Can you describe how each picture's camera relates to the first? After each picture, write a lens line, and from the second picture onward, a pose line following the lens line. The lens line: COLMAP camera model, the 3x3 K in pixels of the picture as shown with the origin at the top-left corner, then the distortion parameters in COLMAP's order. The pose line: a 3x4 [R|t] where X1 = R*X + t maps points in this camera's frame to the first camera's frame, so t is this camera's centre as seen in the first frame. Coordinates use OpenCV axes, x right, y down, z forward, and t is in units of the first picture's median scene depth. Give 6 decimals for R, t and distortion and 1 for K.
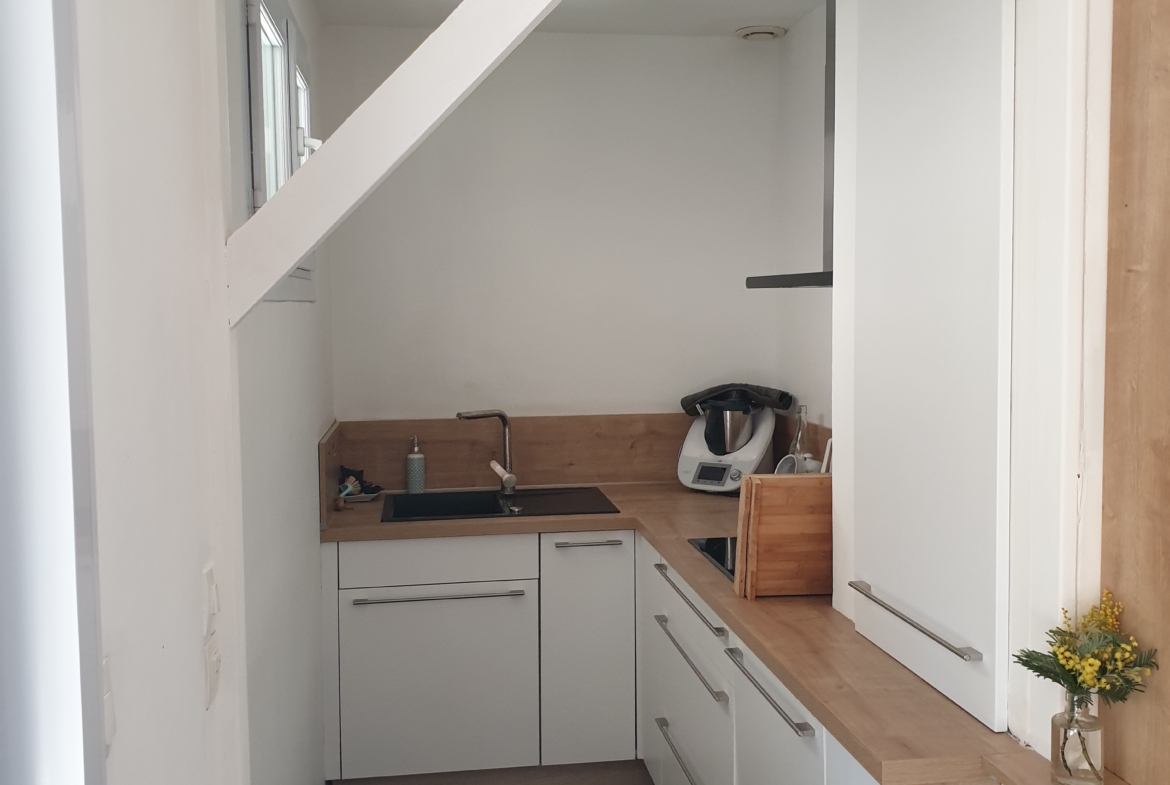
lens RADIAL K [[906.8, 0, 585.8], [0, 906.8, 389.4], [0, 0, 1]] dist [0.027642, 0.007220]
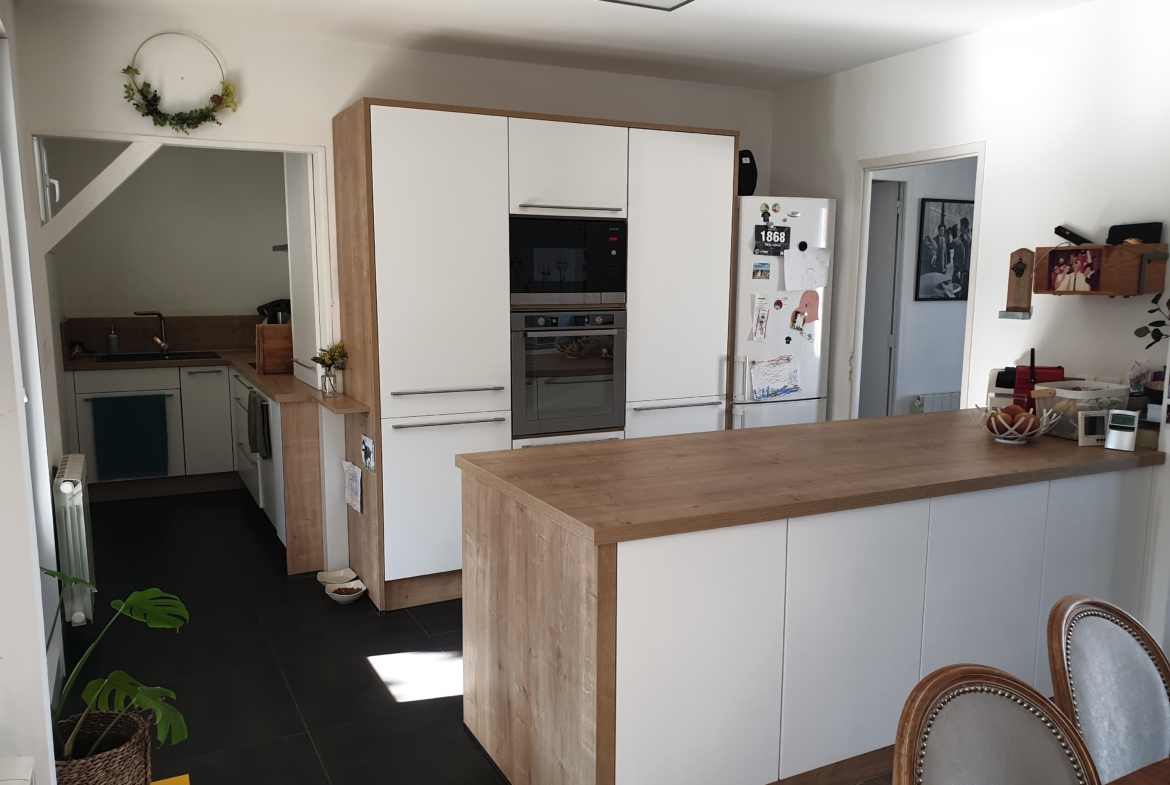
lens RADIAL K [[906.8, 0, 580.8], [0, 906.8, 401.7], [0, 0, 1]] dist [0.027642, 0.007220]
pose [[0.958500, -0.037871, 0.282567, 0.240514], [0.027189, 0.998763, 0.041631, 0.173655], [-0.283794, -0.032221, 0.958344, -1.302287]]
